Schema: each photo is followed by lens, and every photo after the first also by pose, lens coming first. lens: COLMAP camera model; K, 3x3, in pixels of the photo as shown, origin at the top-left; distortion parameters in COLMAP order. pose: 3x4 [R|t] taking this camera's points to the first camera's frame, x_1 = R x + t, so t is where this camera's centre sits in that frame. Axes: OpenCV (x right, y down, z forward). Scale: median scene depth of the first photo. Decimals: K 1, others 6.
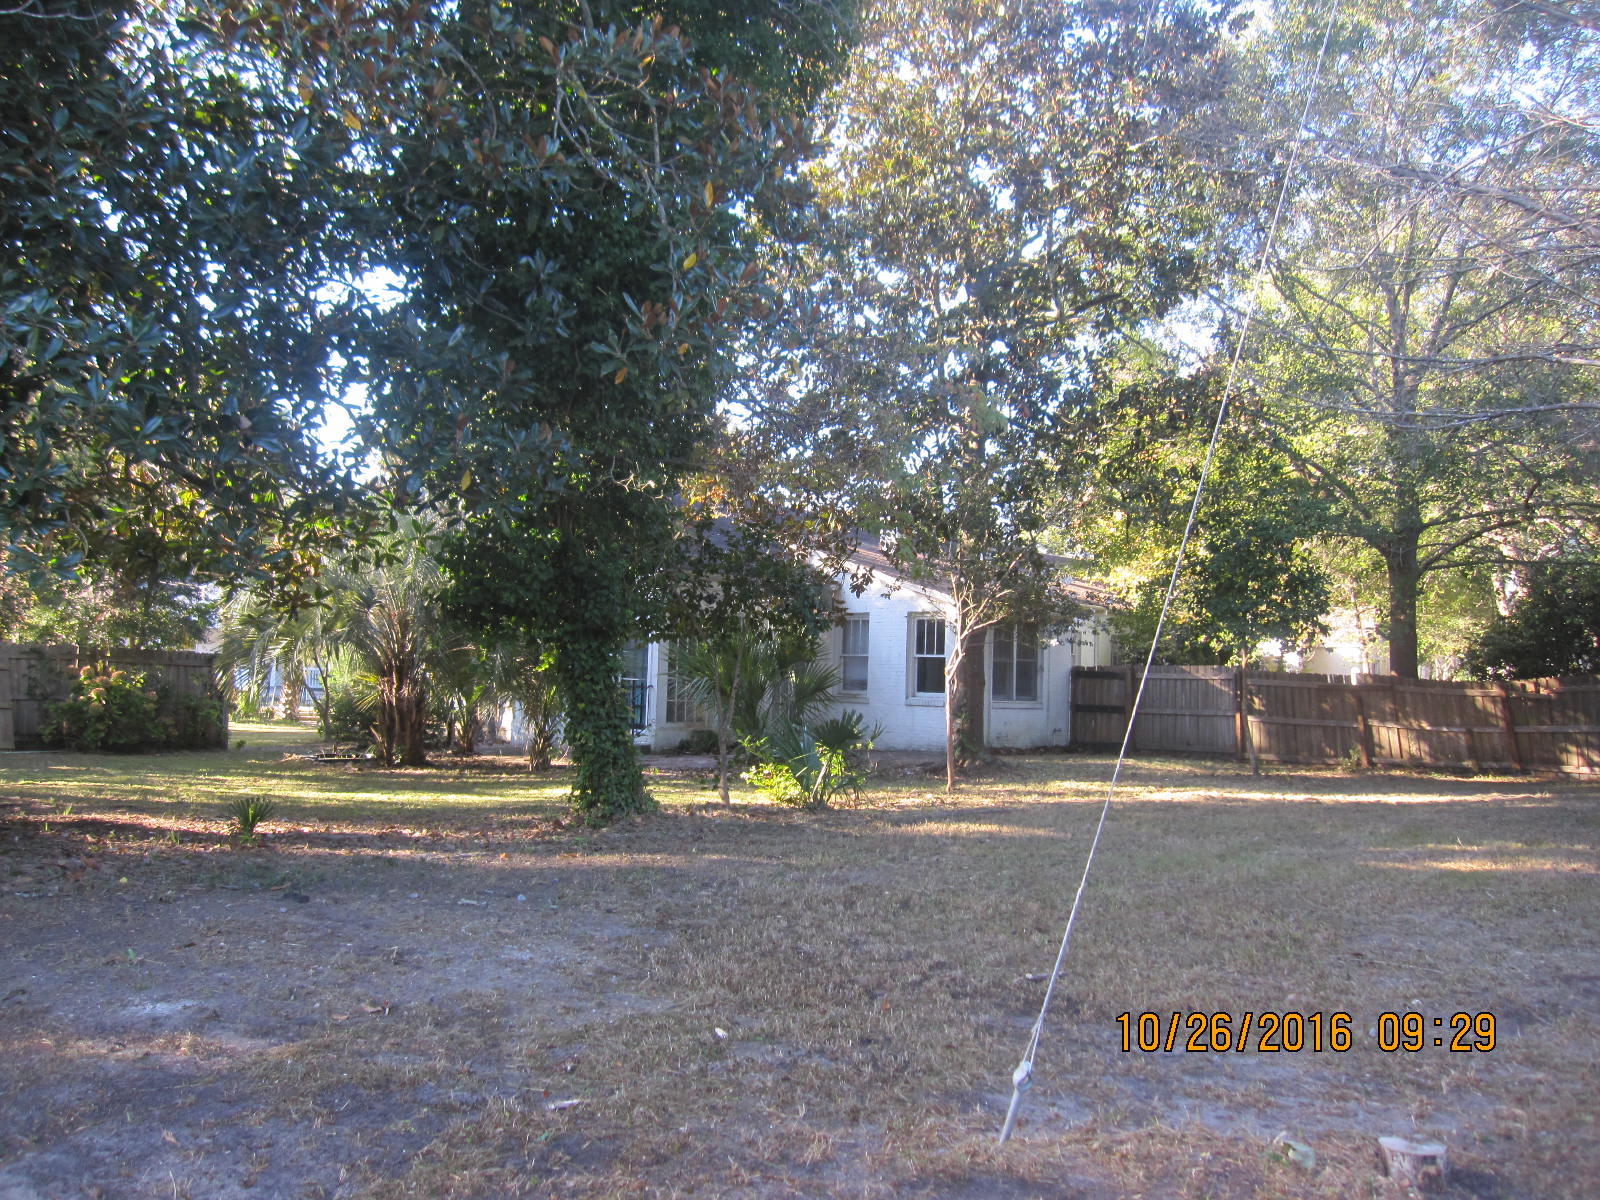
lens RADIAL K [[1297.1, 0, 799.8], [0, 1297.1, 599.8], [0, 0, 1]] dist [-0.060944, 0.023769]
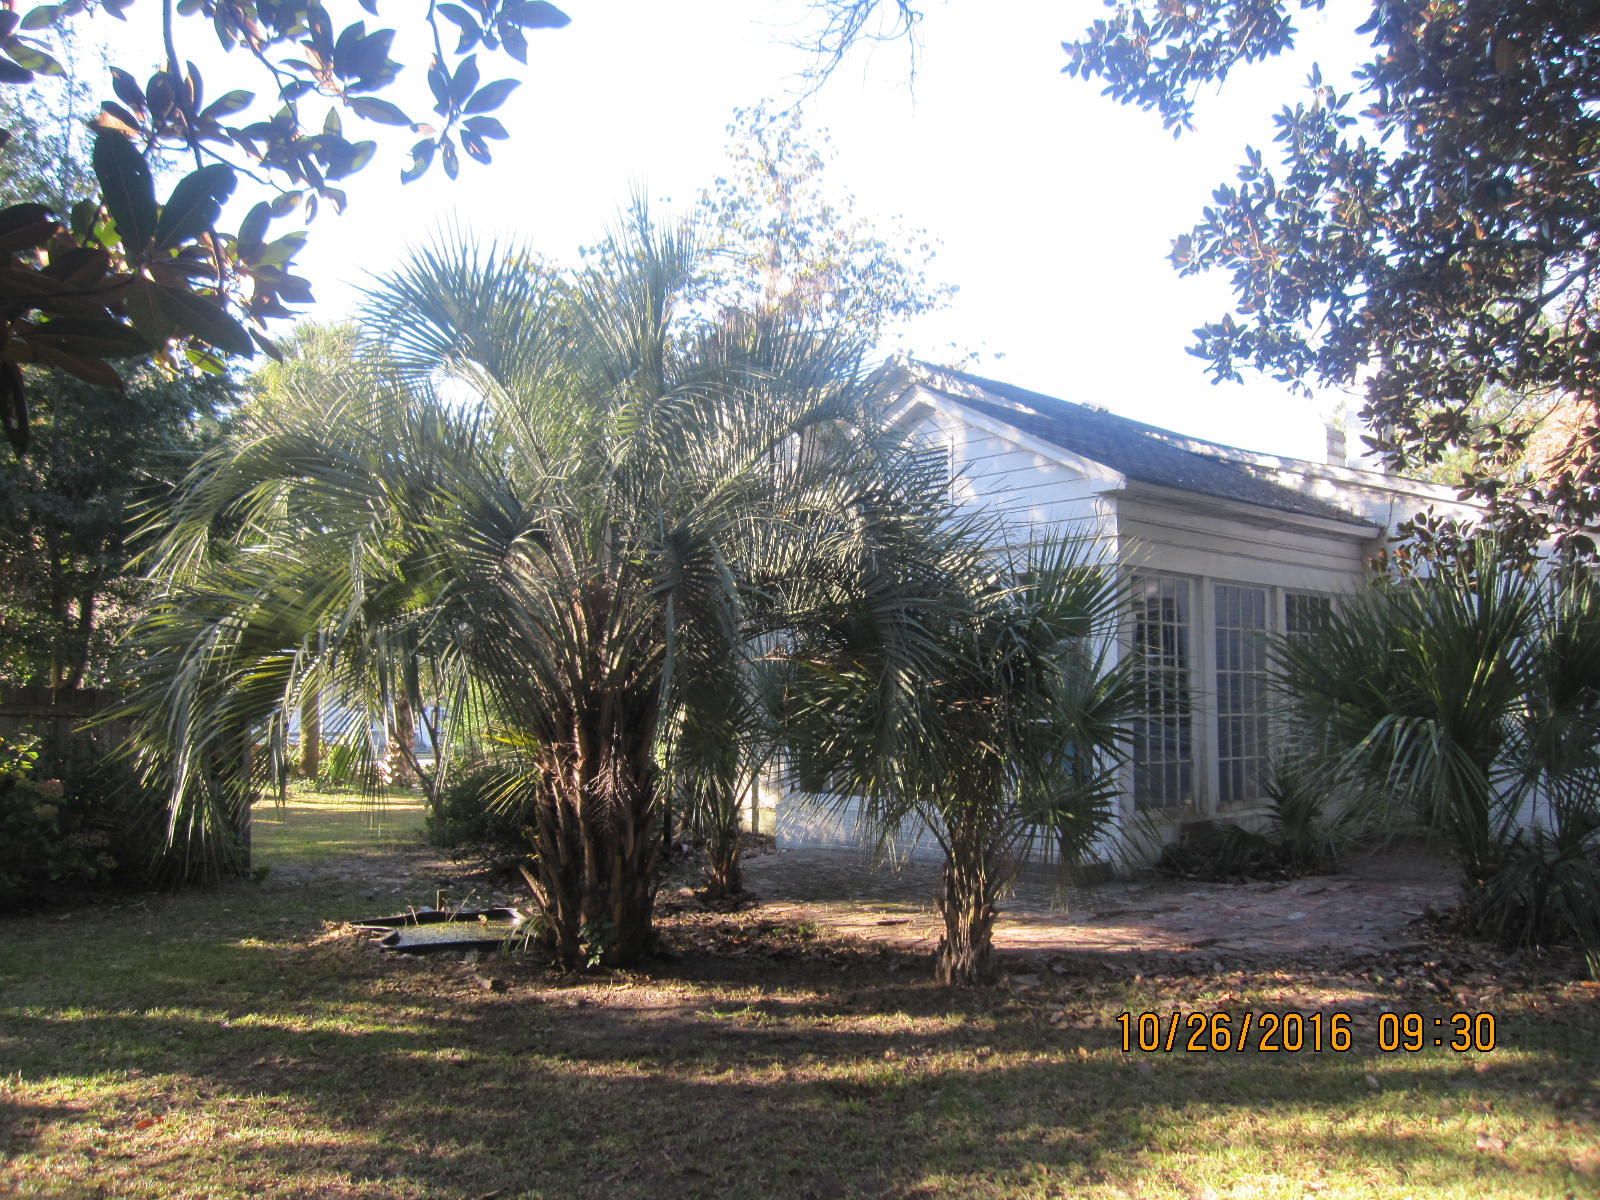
lens RADIAL K [[1297.1, 0, 799.1], [0, 1297.1, 598.3], [0, 0, 1]] dist [-0.060944, 0.023769]
pose [[0.993123, -0.036006, -0.111400, -0.204232], [0.032806, 0.998999, -0.030426, 0.031172], [0.112384, 0.026562, 0.993310, 0.622770]]
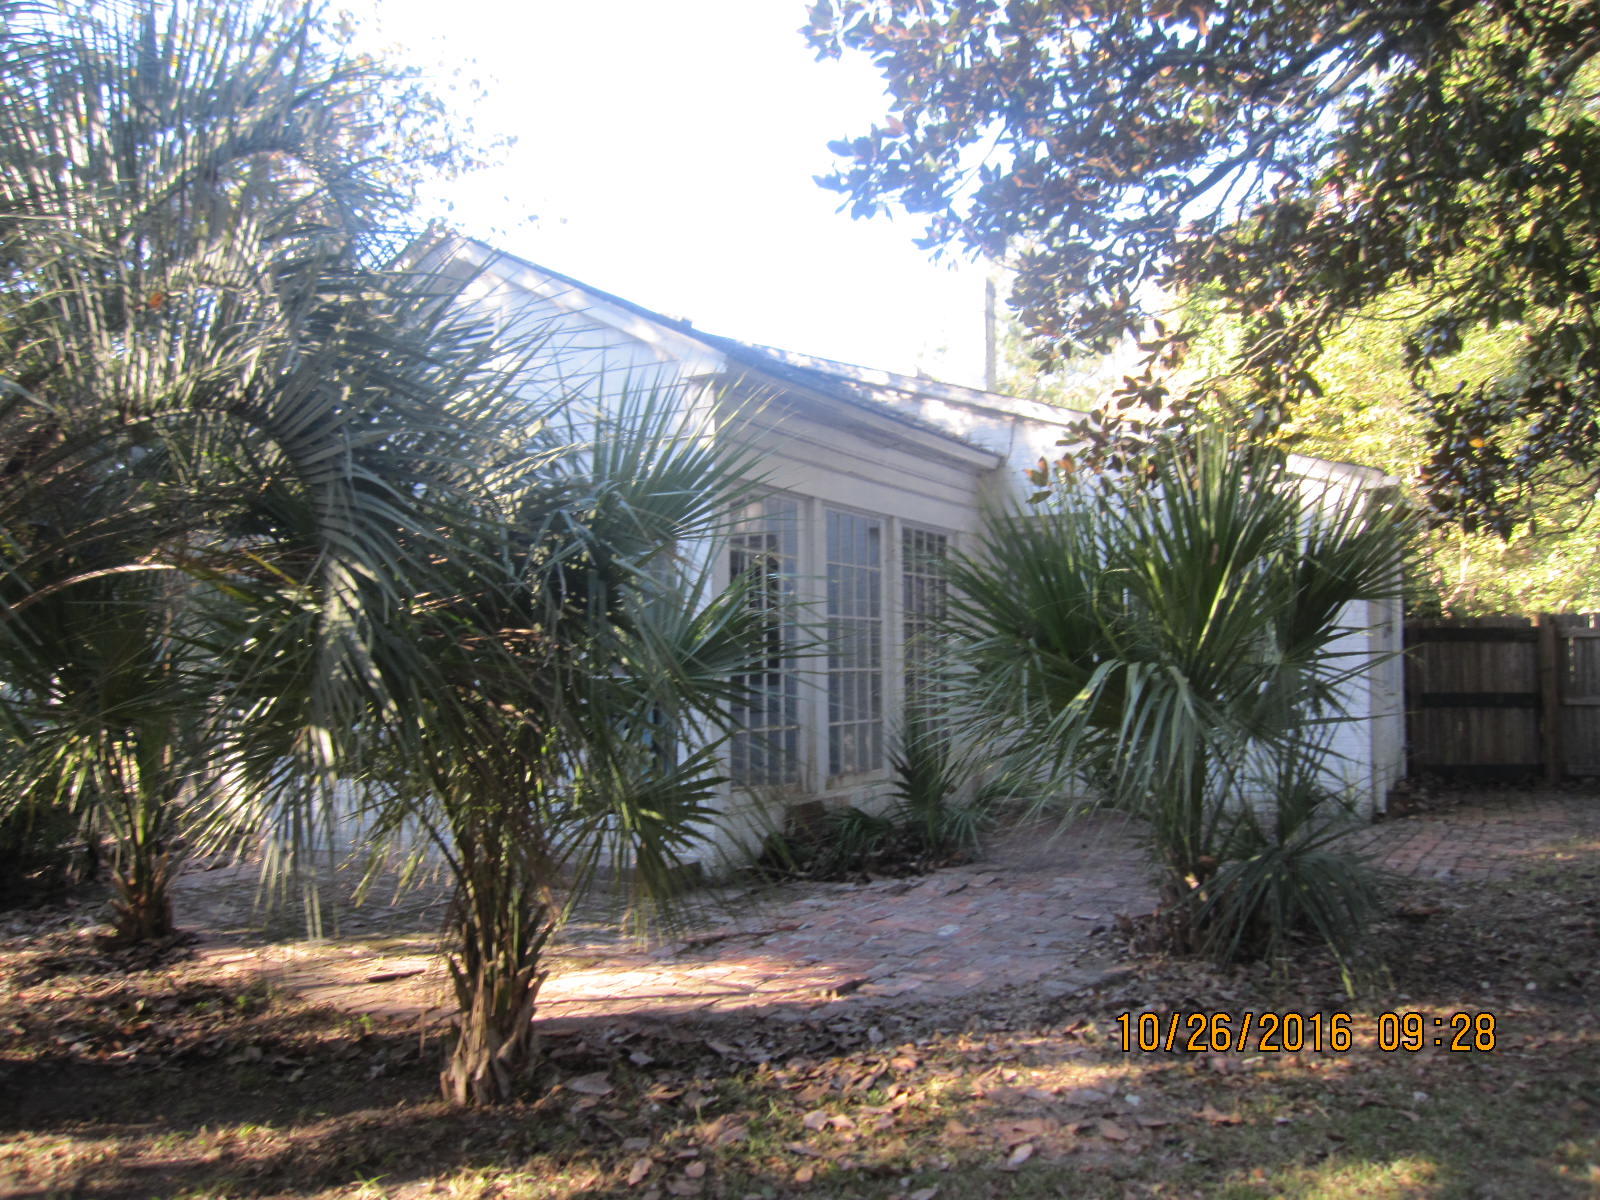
lens RADIAL K [[1297.1, 0, 804.1], [0, 1297.1, 597.0], [0, 0, 1]] dist [-0.060944, 0.023769]
pose [[0.974974, -0.023391, 0.221087, -0.197819], [0.023088, 0.999726, 0.003952, 0.041068], [-0.221119, 0.001251, 0.975246, 0.733747]]
